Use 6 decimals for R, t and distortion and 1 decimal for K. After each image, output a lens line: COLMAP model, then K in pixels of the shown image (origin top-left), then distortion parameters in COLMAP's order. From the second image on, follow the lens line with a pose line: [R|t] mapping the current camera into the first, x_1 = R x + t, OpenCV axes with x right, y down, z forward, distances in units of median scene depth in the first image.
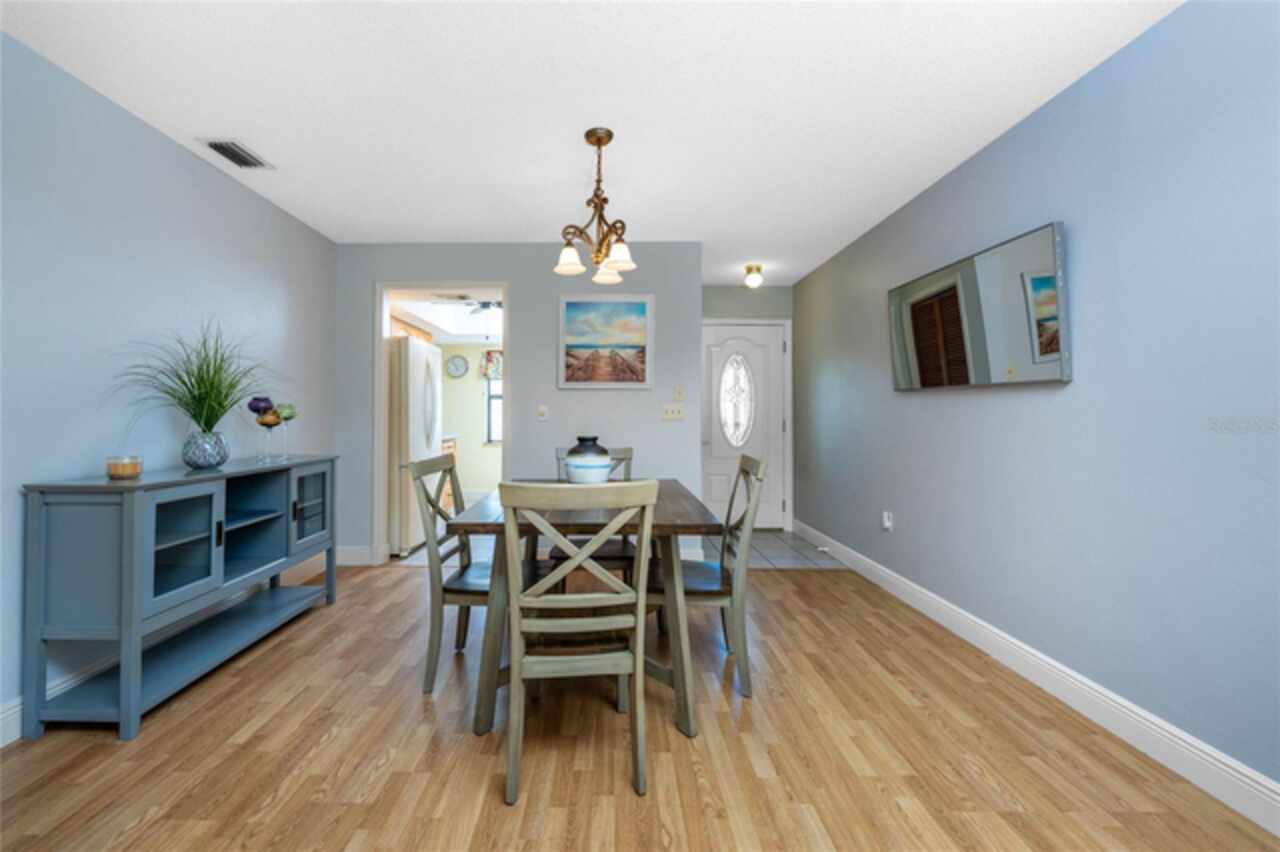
lens RADIAL K [[514.8, 0, 607.3], [0, 514.8, 405.5], [0, 0, 1]] dist [0.001155, 0.000096]
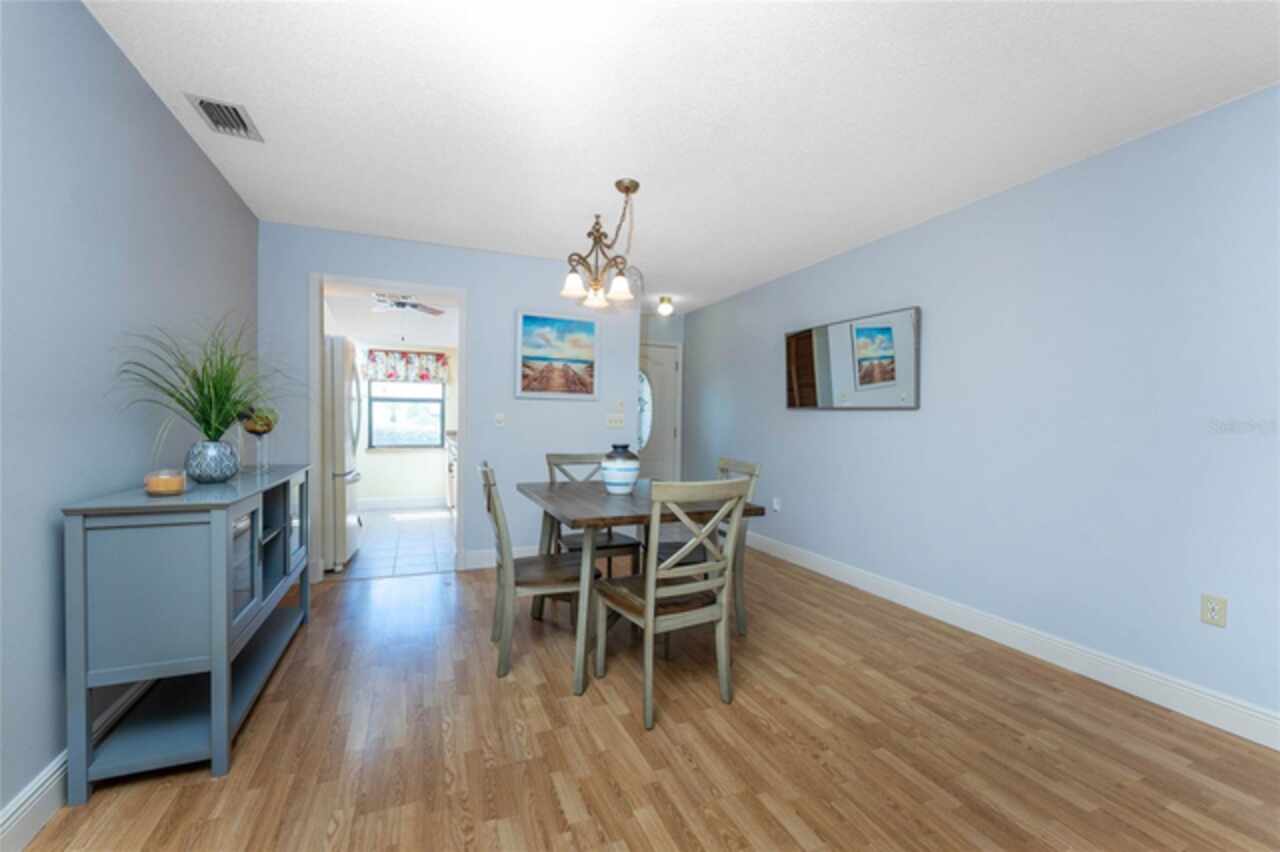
lens RADIAL K [[506.0, 0, 629.6], [0, 506.0, 431.1], [0, 0, 1]] dist [-0.000564, 0.000074]
pose [[0.917517, 0.005314, 0.397661, -0.423593], [-0.022847, 0.998964, 0.039365, -0.014623], [-0.397040, -0.045204, 0.916687, -0.065025]]
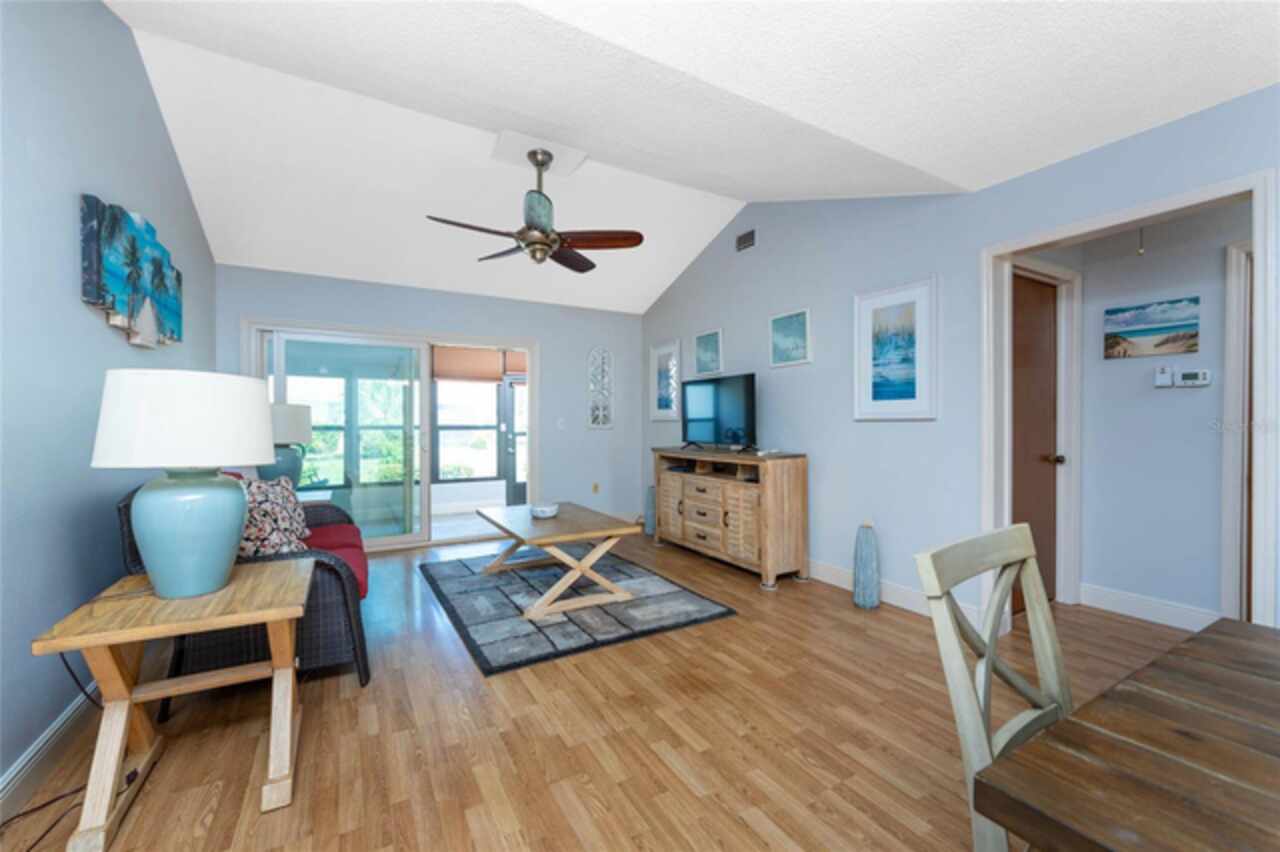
lens RADIAL K [[502.2, 0, 640.0], [0, 502.2, 426.0], [0, 0, 1]] dist [0.001117, 0.000156]
pose [[-0.857559, 0.002246, -0.514380, 0.369467], [0.010355, 0.999863, -0.012898, 0.003649], [0.514281, -0.016387, -0.857465, 0.758670]]
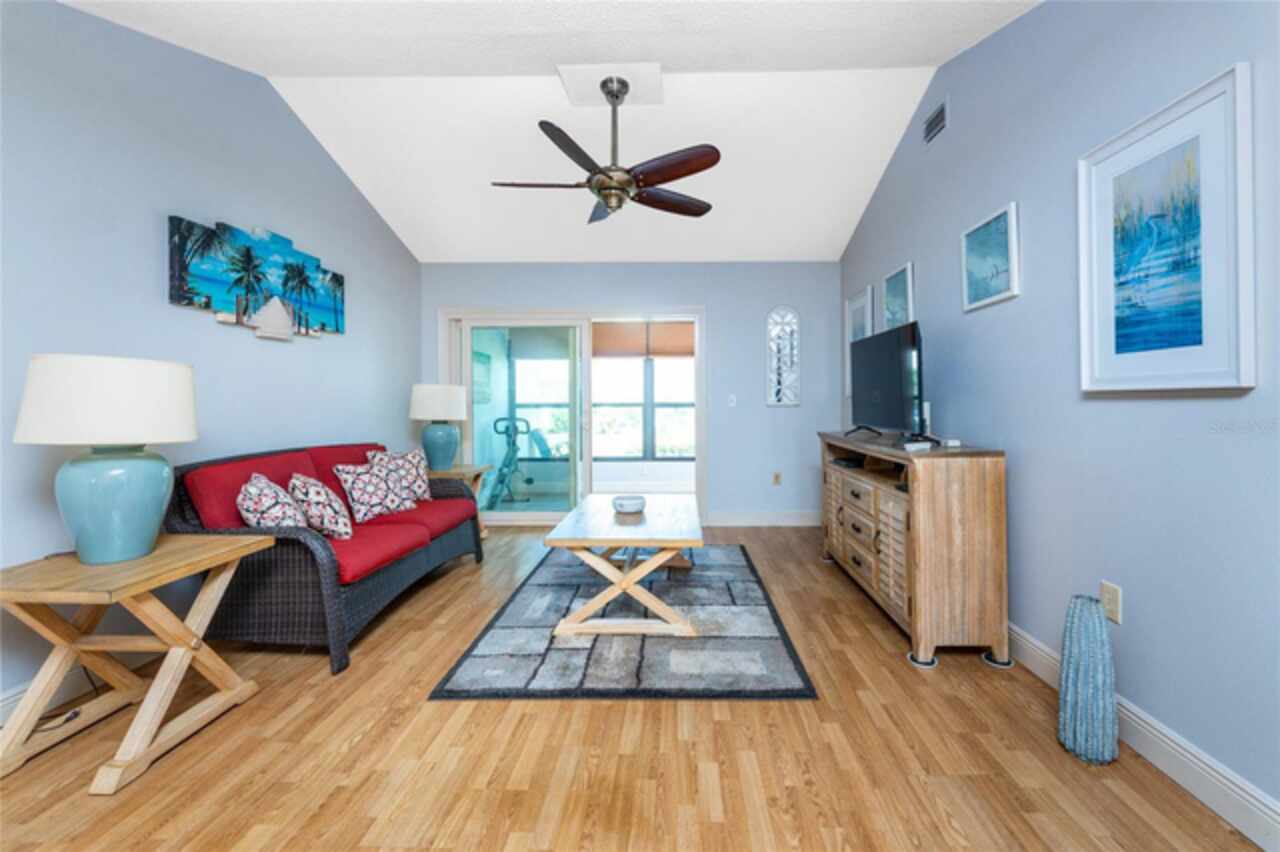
lens RADIAL K [[516.0, 0, 676.7], [0, 516.0, 399.8], [0, 0, 1]] dist [0.000969, 0.000081]
pose [[-0.999976, 0.004124, -0.005535, -0.217406], [0.004244, 0.999749, -0.022008, 0.000812], [0.005443, -0.022031, -0.999742, 0.638959]]
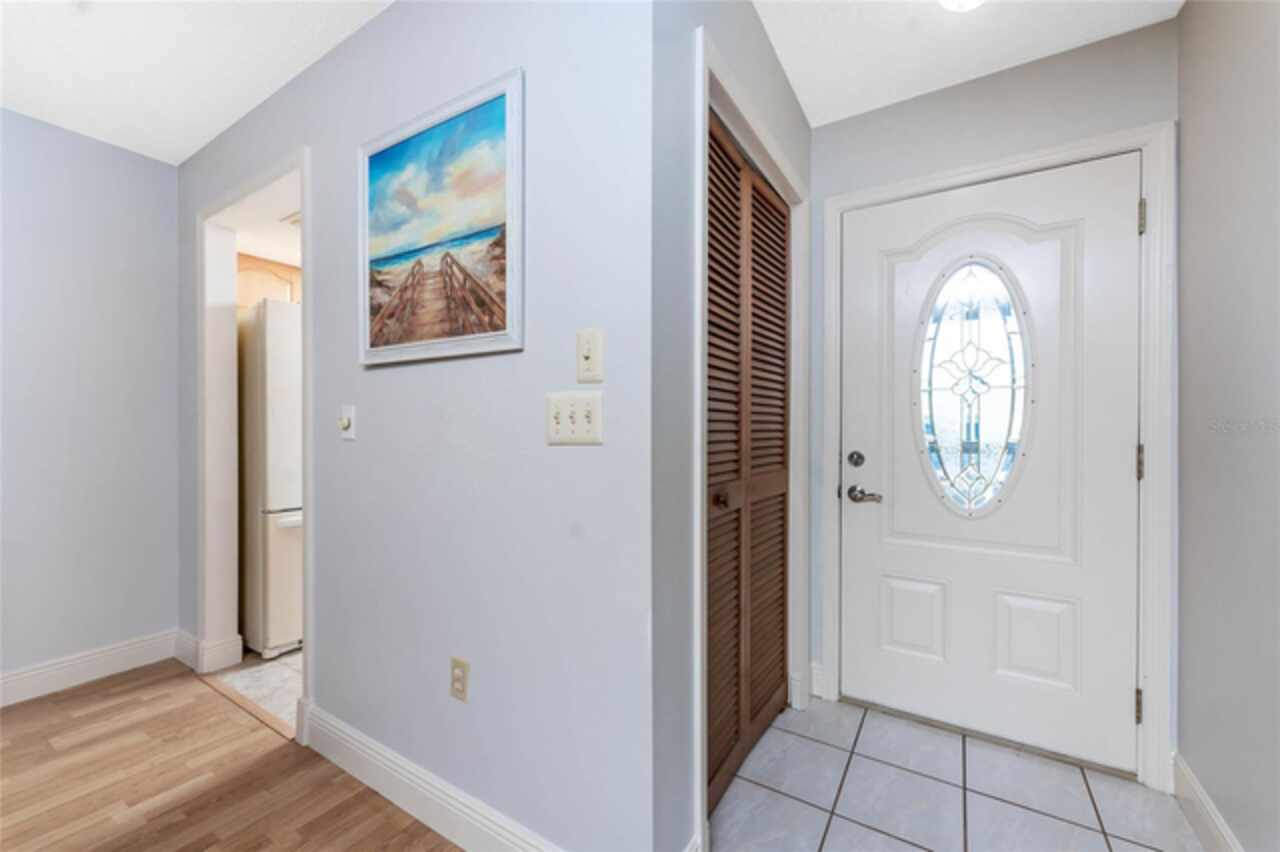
lens RADIAL K [[513.8, 0, 640.0], [0, 513.8, 426.0], [0, 0, 1]] dist [-0.000302, -0.000040]
pose [[0.855037, -0.003226, -0.518558, 0.471717], [0.011692, 0.999846, 0.013059, 0.021302], [0.518436, -0.017229, 0.854943, 1.099071]]
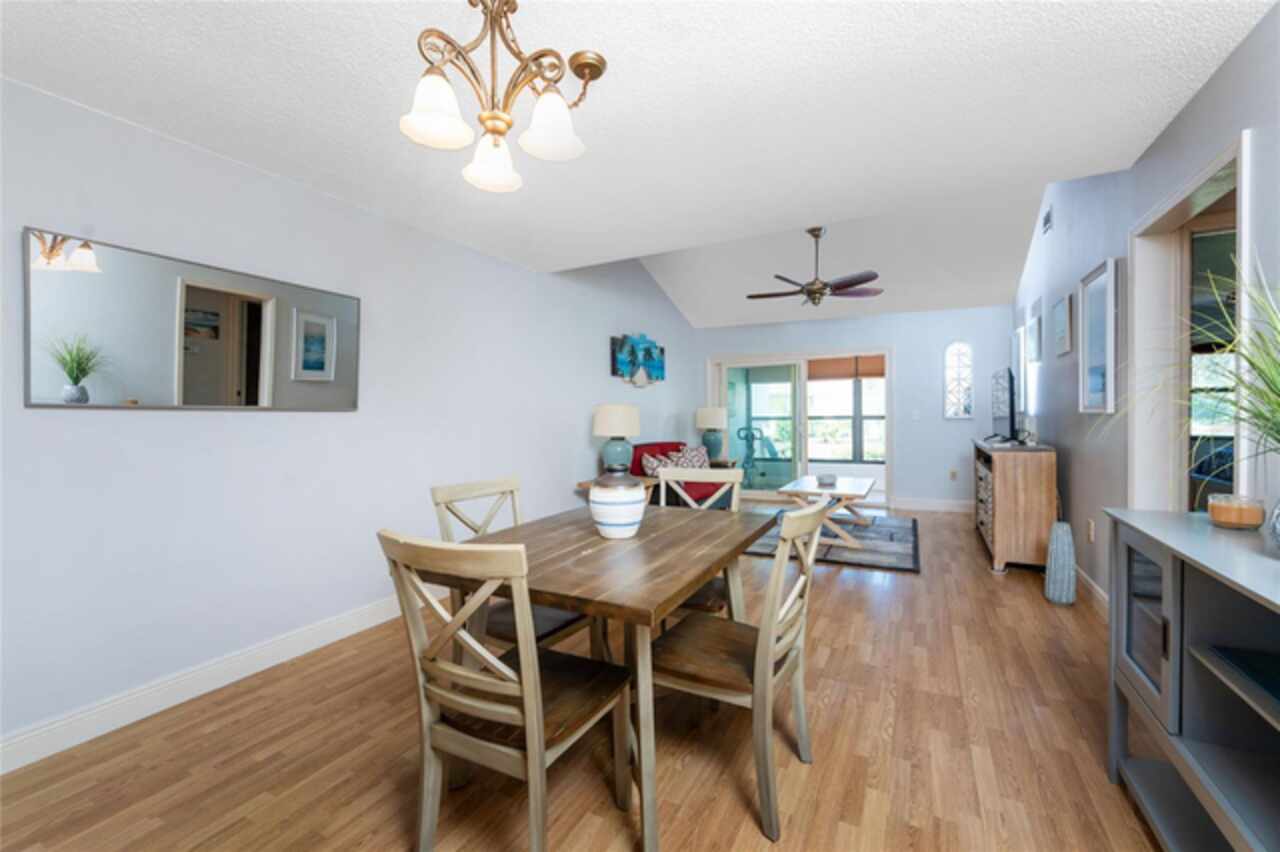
lens RADIAL K [[515.0, 0, 674.9], [0, 515.0, 417.9], [0, 0, 1]] dist [0.000147, 0.000036]
pose [[-0.910310, 0.008647, 0.413836, -0.404899], [0.005104, 0.999940, -0.009667, -0.005694], [-0.413895, -0.006688, -0.910300, 1.499428]]
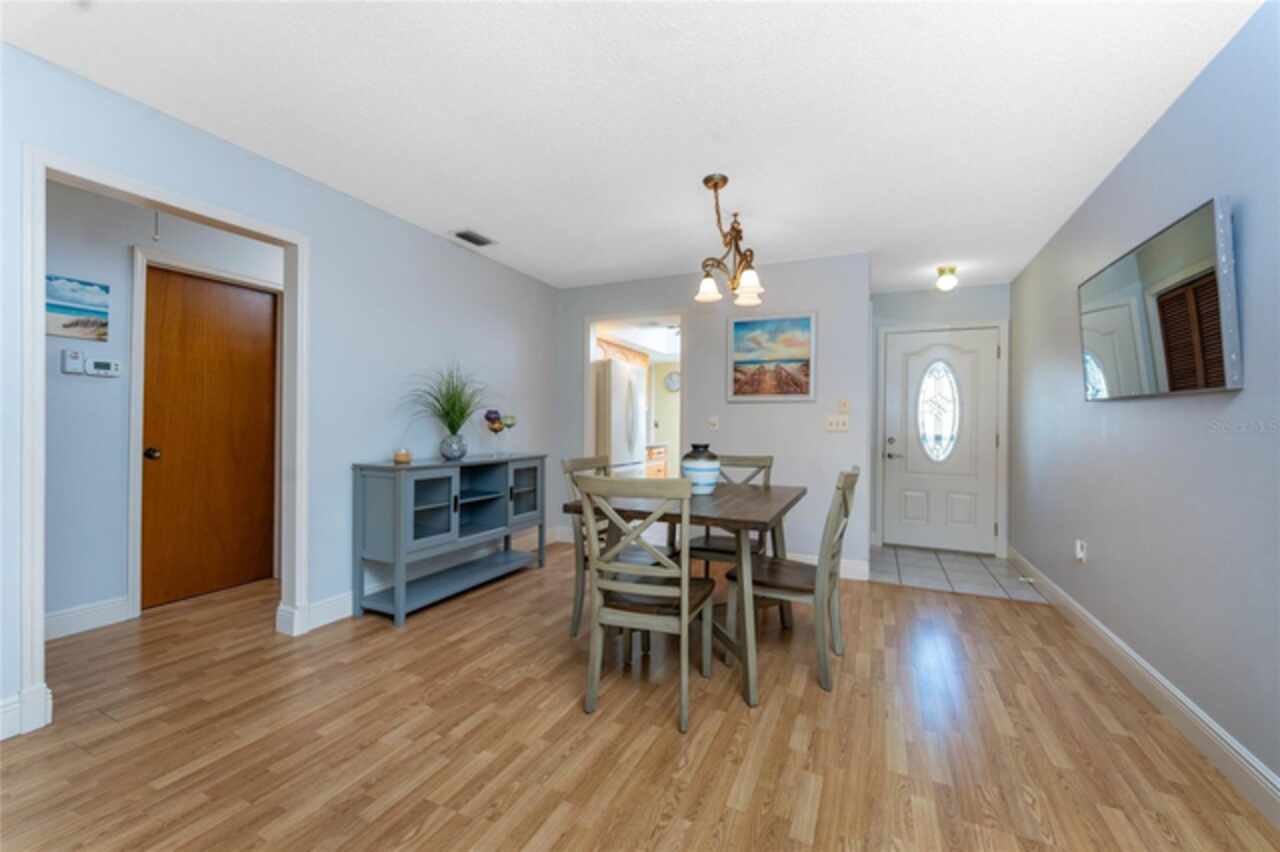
lens RADIAL K [[506.1, 0, 657.7], [0, 506.1, 422.0], [0, 0, 1]] dist [0.000332, -0.000127]
pose [[0.919806, 0.007035, -0.392310, 0.281645], [-0.002388, 0.999921, 0.012332, -0.002712], [0.392366, -0.010406, 0.919750, -0.078729]]
